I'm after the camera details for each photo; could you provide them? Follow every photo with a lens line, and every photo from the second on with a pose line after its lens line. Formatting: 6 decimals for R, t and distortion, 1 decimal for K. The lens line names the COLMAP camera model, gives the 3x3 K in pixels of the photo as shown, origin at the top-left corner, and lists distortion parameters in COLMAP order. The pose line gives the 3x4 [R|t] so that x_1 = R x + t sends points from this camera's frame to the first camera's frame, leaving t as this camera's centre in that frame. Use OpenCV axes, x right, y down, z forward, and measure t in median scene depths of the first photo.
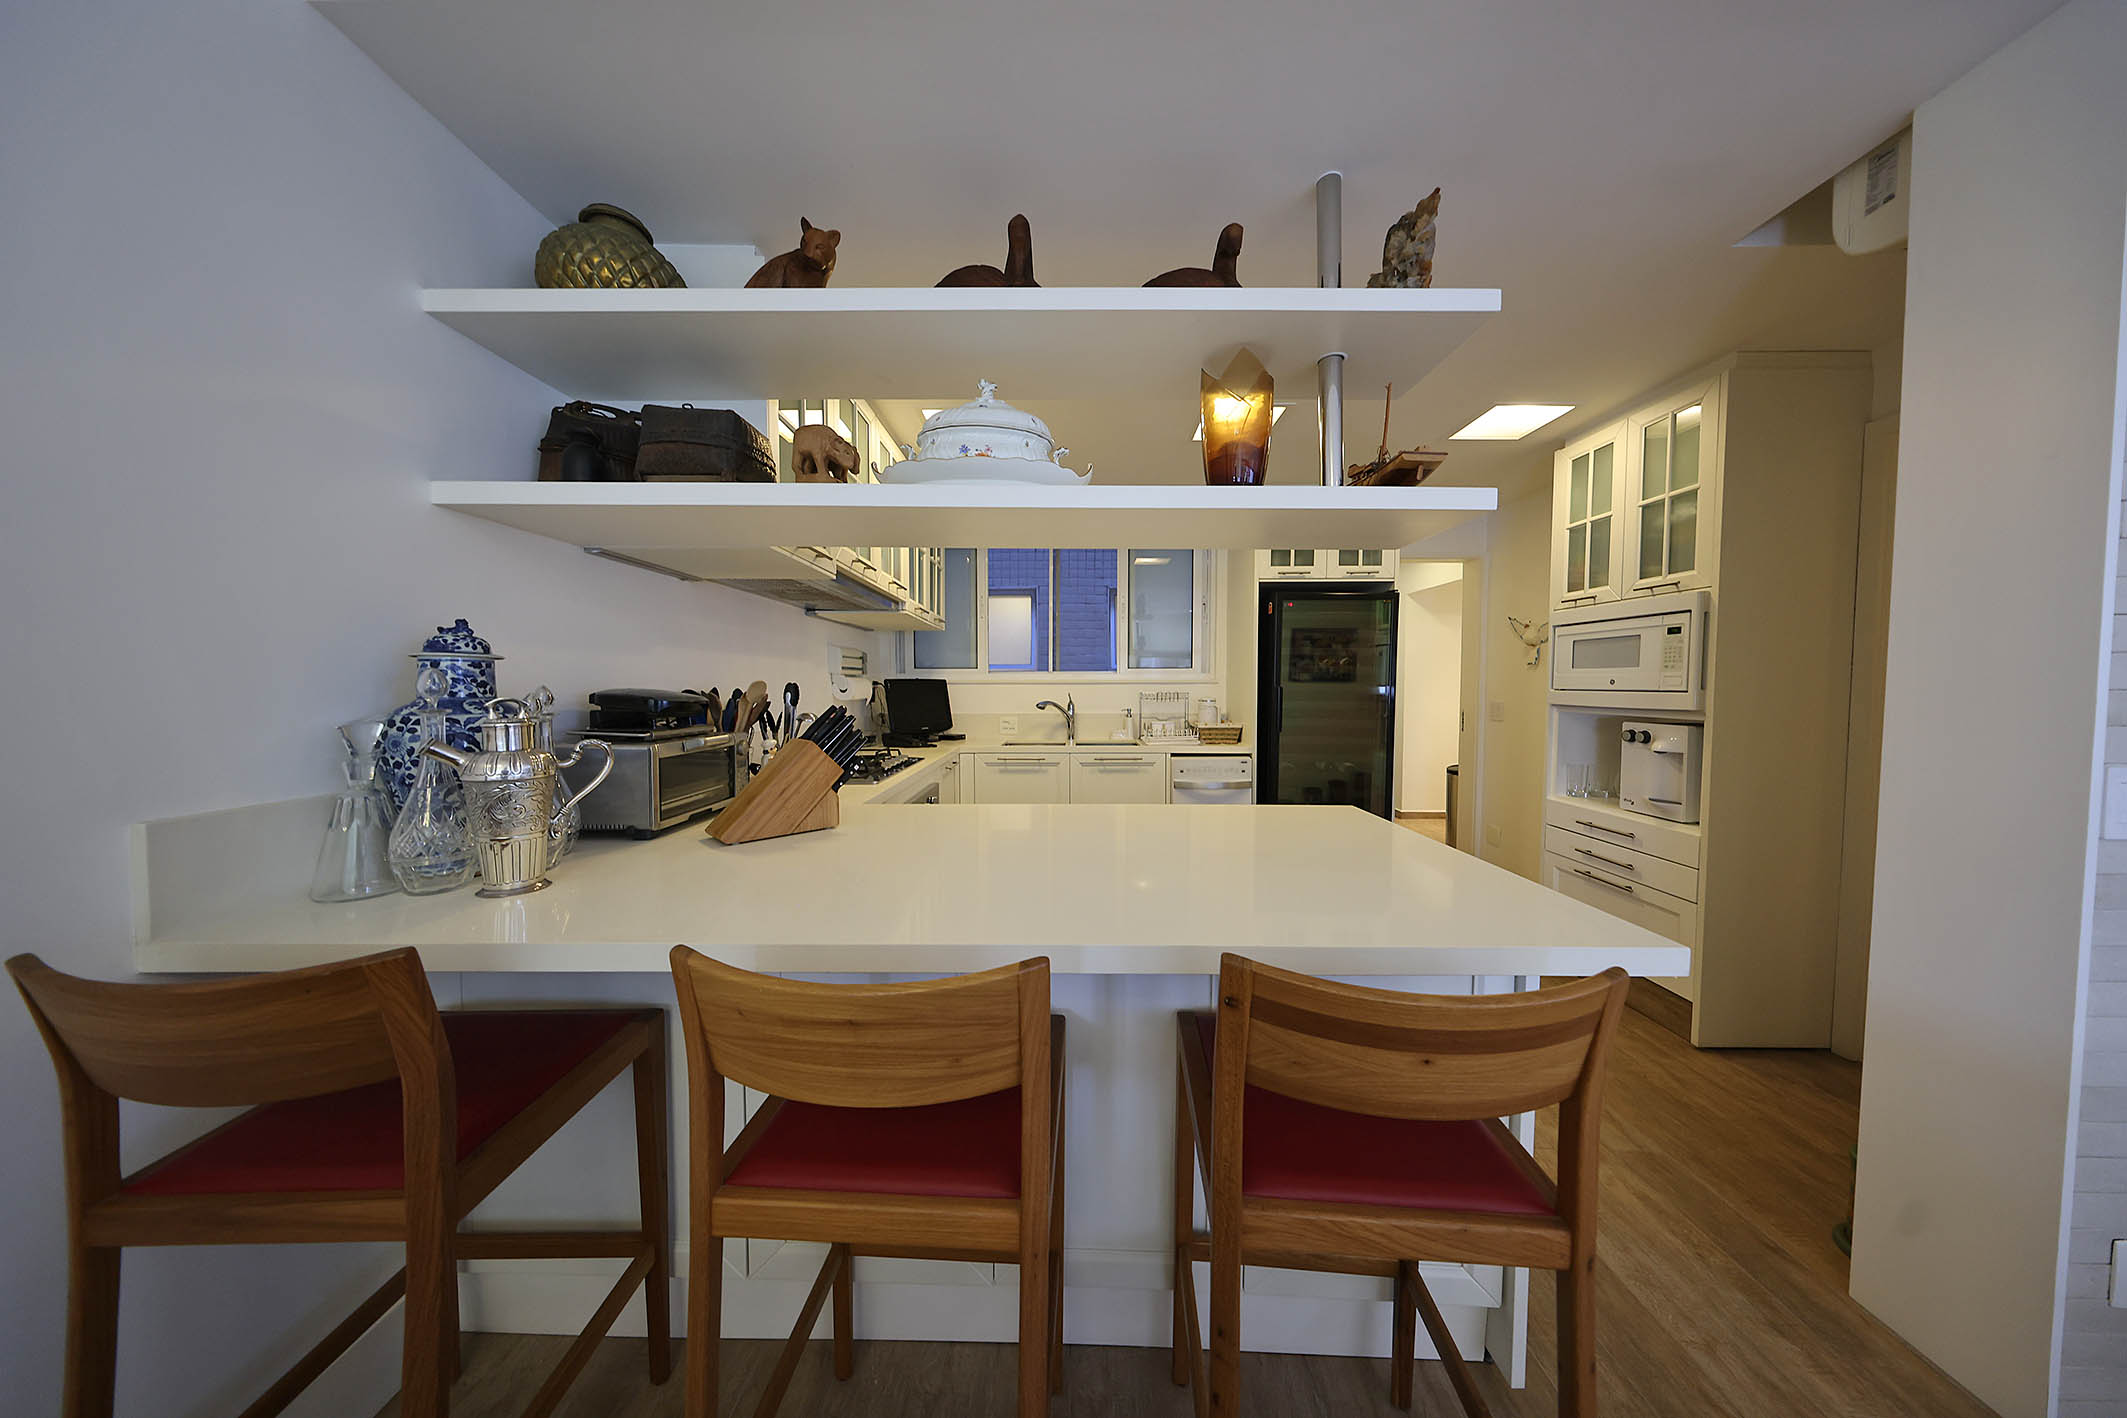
lens RADIAL K [[613.6, 0, 1069.6], [0, 613.6, 708.9], [0, 0, 1]] dist [-0.000177, -0.000020]
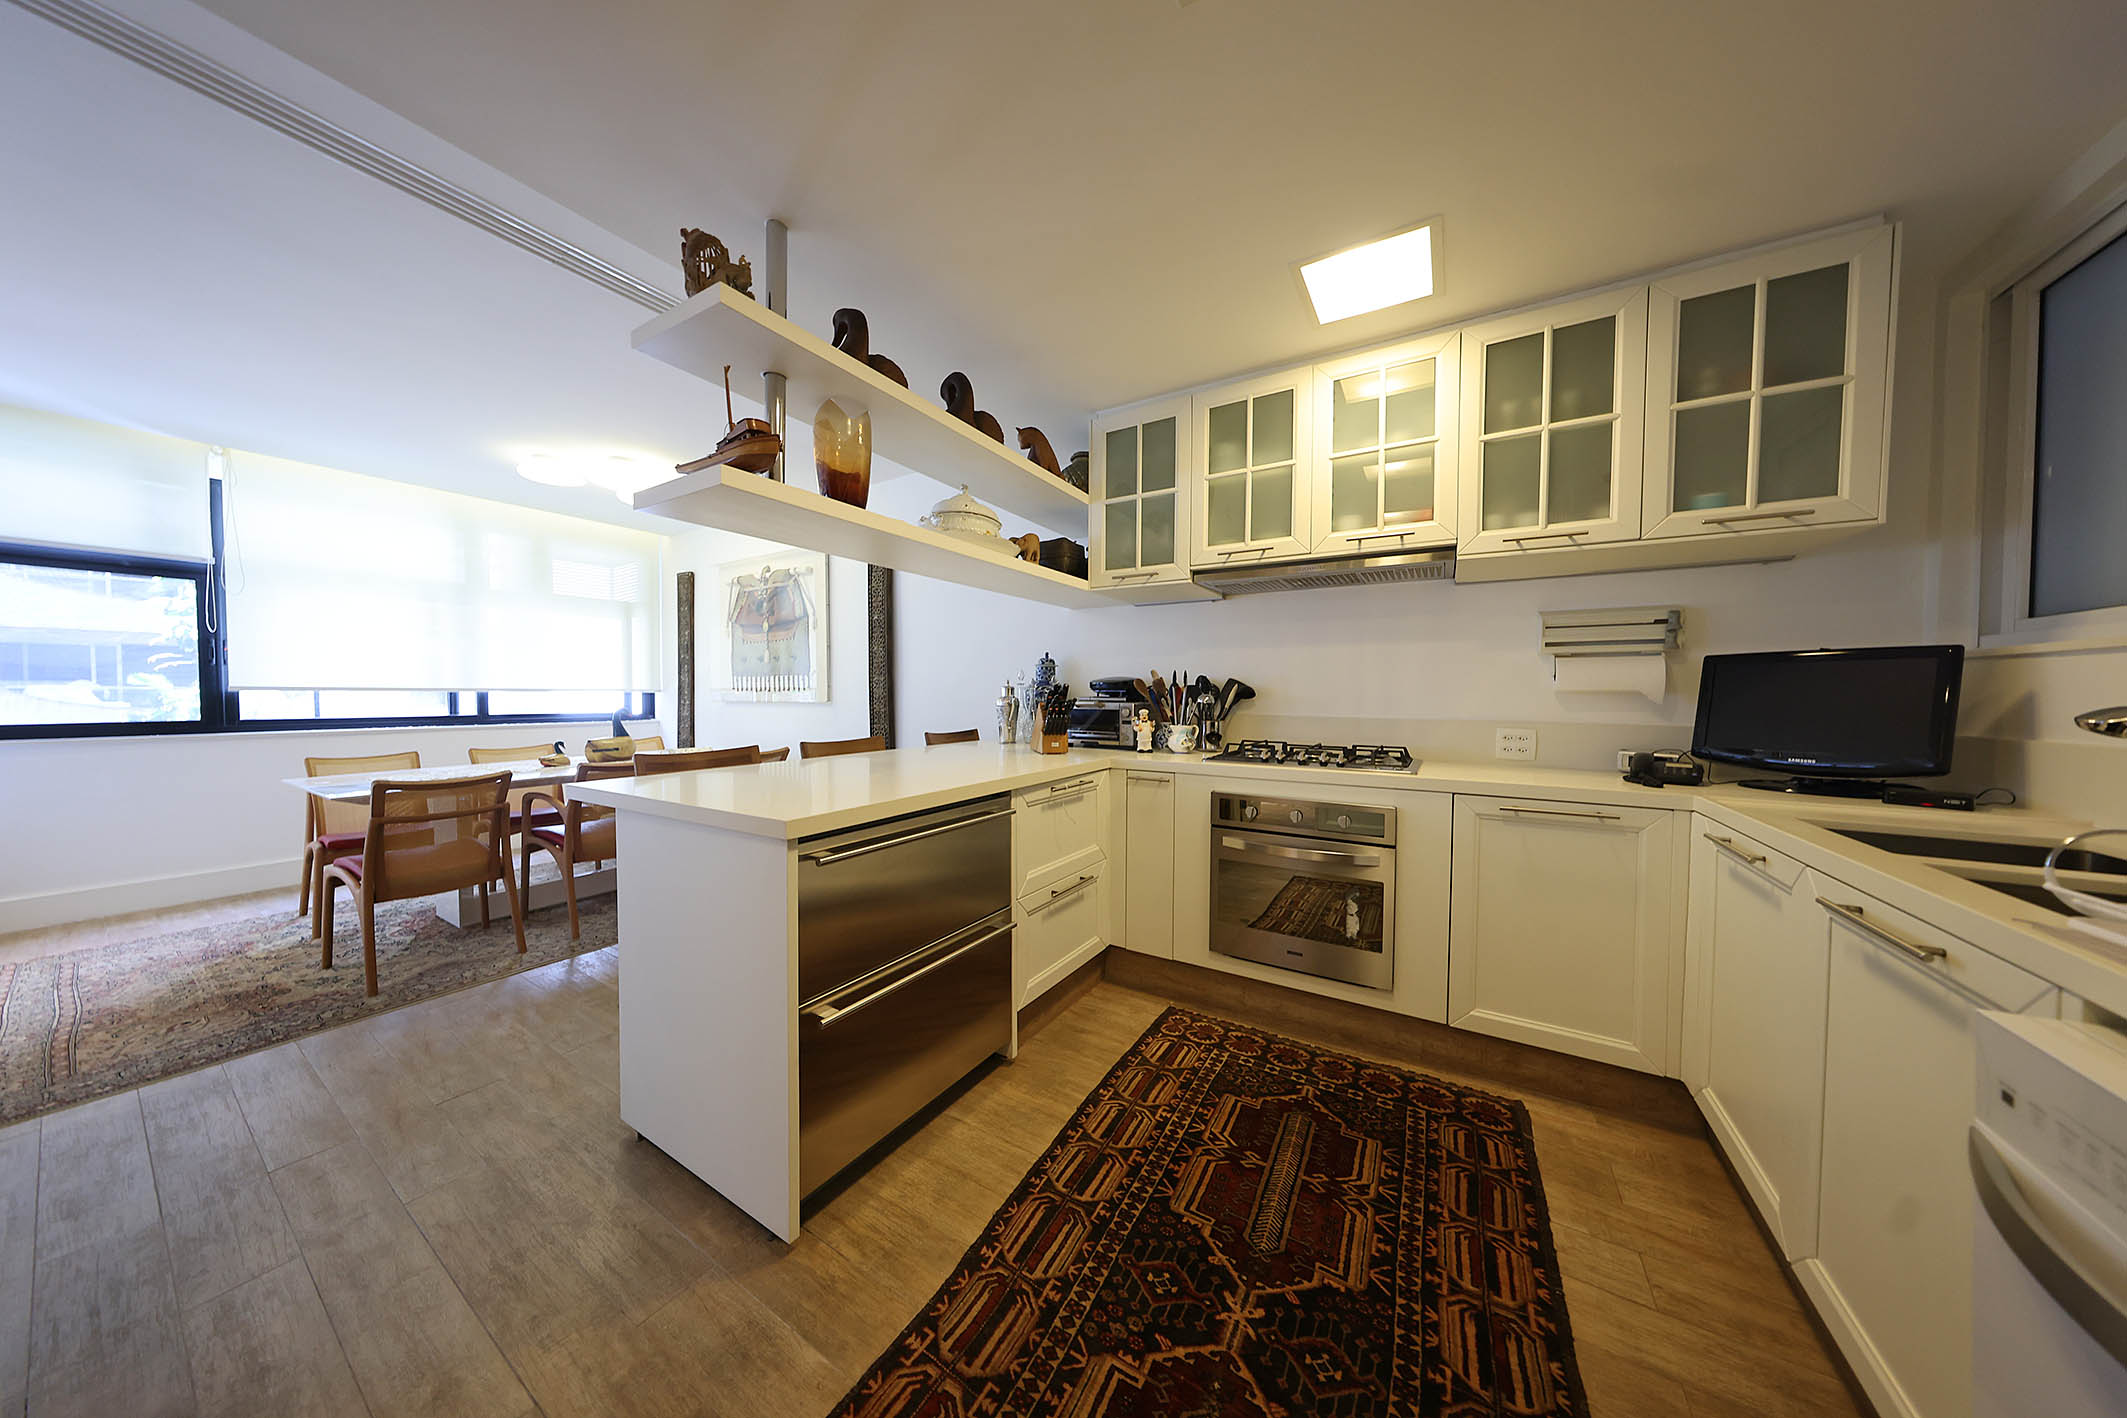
lens RADIAL K [[628.4, 0, 1070.3], [0, 628.4, 713.1], [0, 0, 1]] dist [0.001188, 0.000042]
pose [[-0.516306, 0.021810, -0.856126, 0.681095], [-0.038161, 0.998097, 0.048441, -0.006736], [0.855553, 0.057681, -0.514492, 1.240669]]
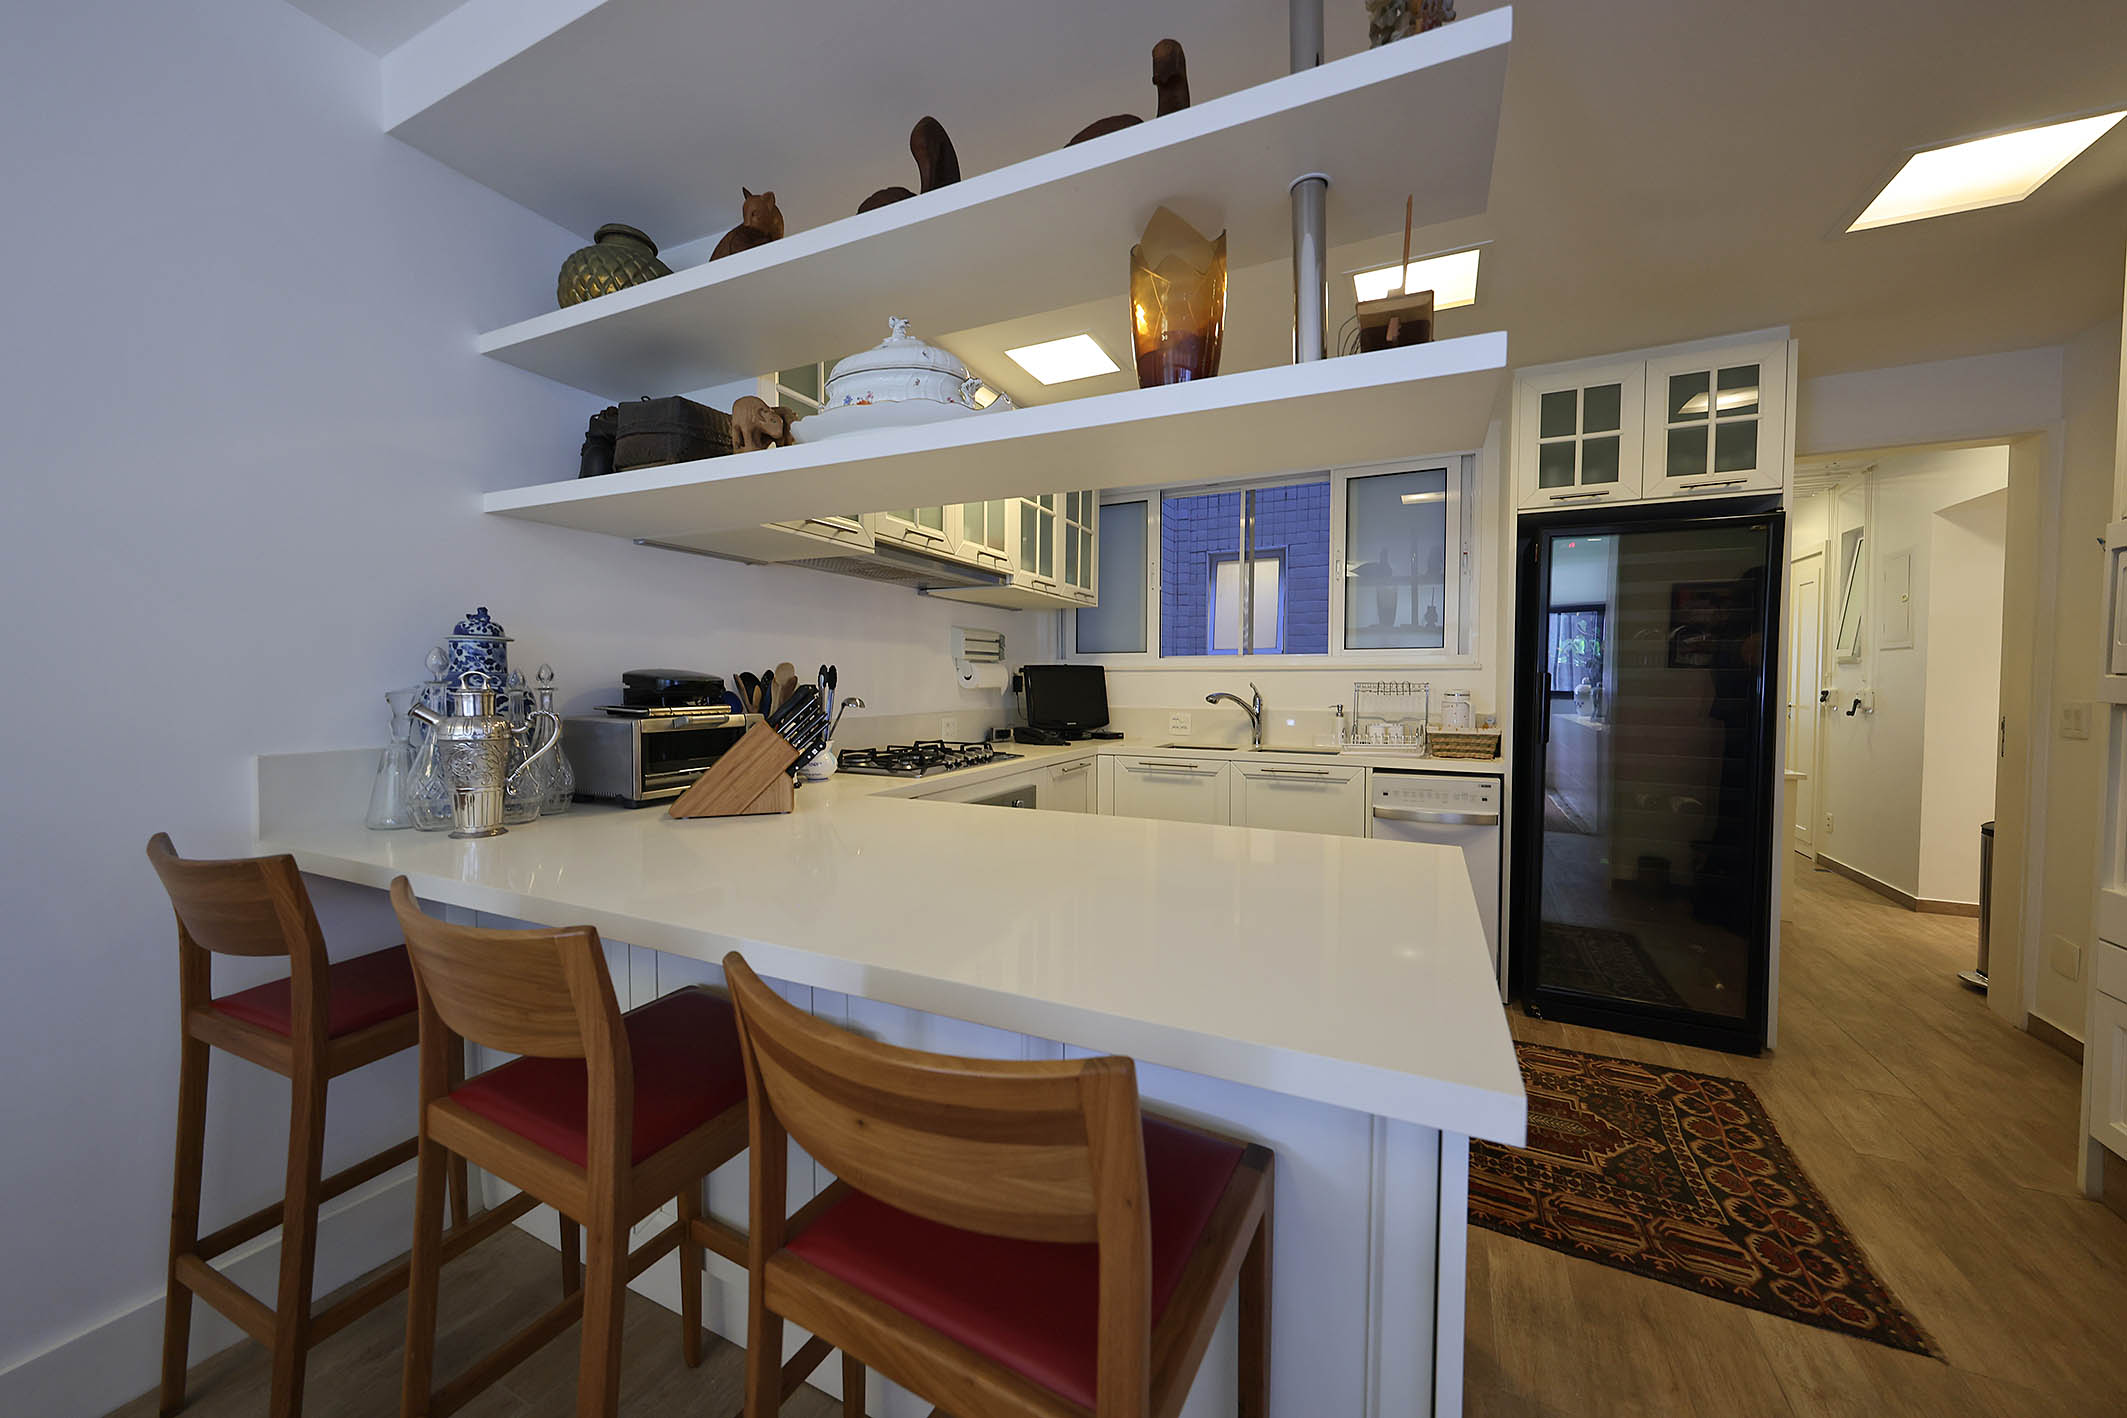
lens RADIAL K [[770.2, 0, 1062.5], [0, 770.2, 704.9], [0, 0, 1]] dist [0.002955, -0.000443]
pose [[0.904690, 0.015644, -0.425783, 0.322290], [-0.018048, 0.999836, -0.001612, 0.012256], [0.425688, 0.009143, 0.904824, 0.059966]]
